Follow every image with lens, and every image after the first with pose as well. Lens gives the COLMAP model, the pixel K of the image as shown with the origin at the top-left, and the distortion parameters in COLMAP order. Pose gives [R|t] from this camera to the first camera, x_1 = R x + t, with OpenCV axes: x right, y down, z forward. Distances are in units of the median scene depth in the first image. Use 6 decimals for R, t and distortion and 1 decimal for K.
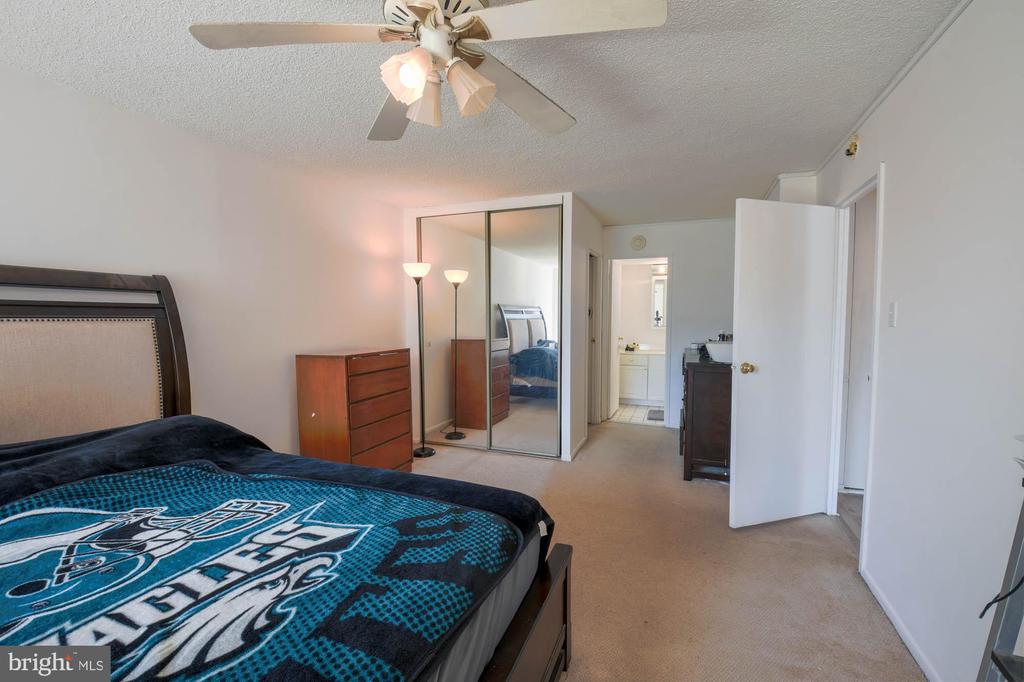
lens RADIAL K [[450.0, 0, 514.3], [0, 450.0, 340.4], [0, 0, 1]] dist [-0.010615, -0.005403]
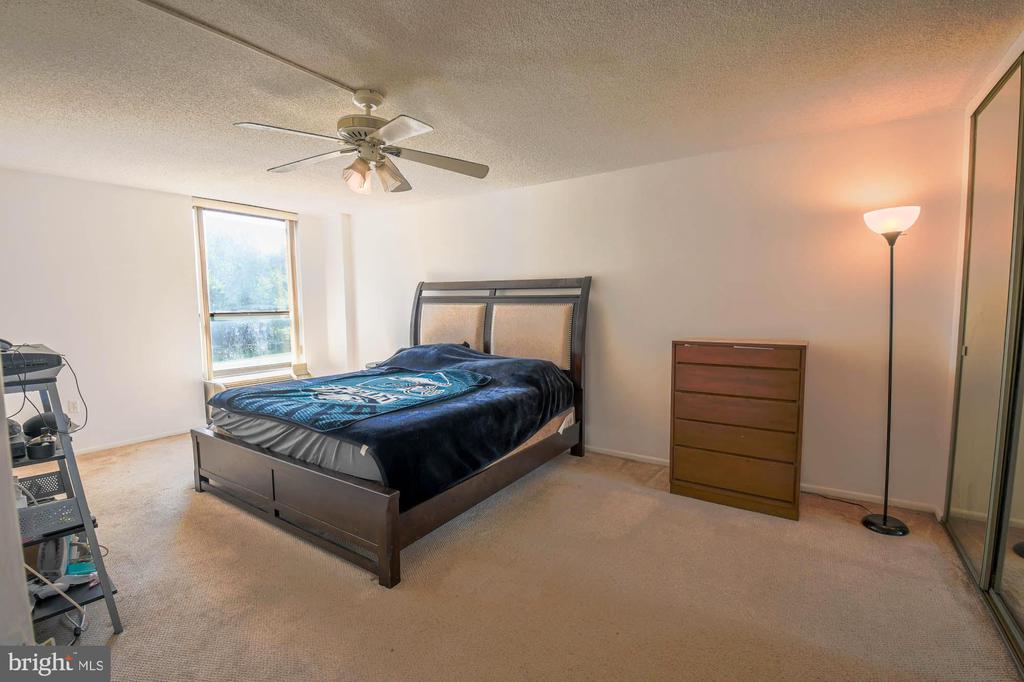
lens RADIAL K [[450.0, 0, 514.4], [0, 450.0, 345.5], [0, 0, 1]] dist [-0.010615, -0.005403]
pose [[-0.231663, 0.086029, -0.968985, 0.584291], [-0.036412, 0.994617, 0.097010, -0.034366], [0.972114, 0.057756, -0.227284, 0.807447]]
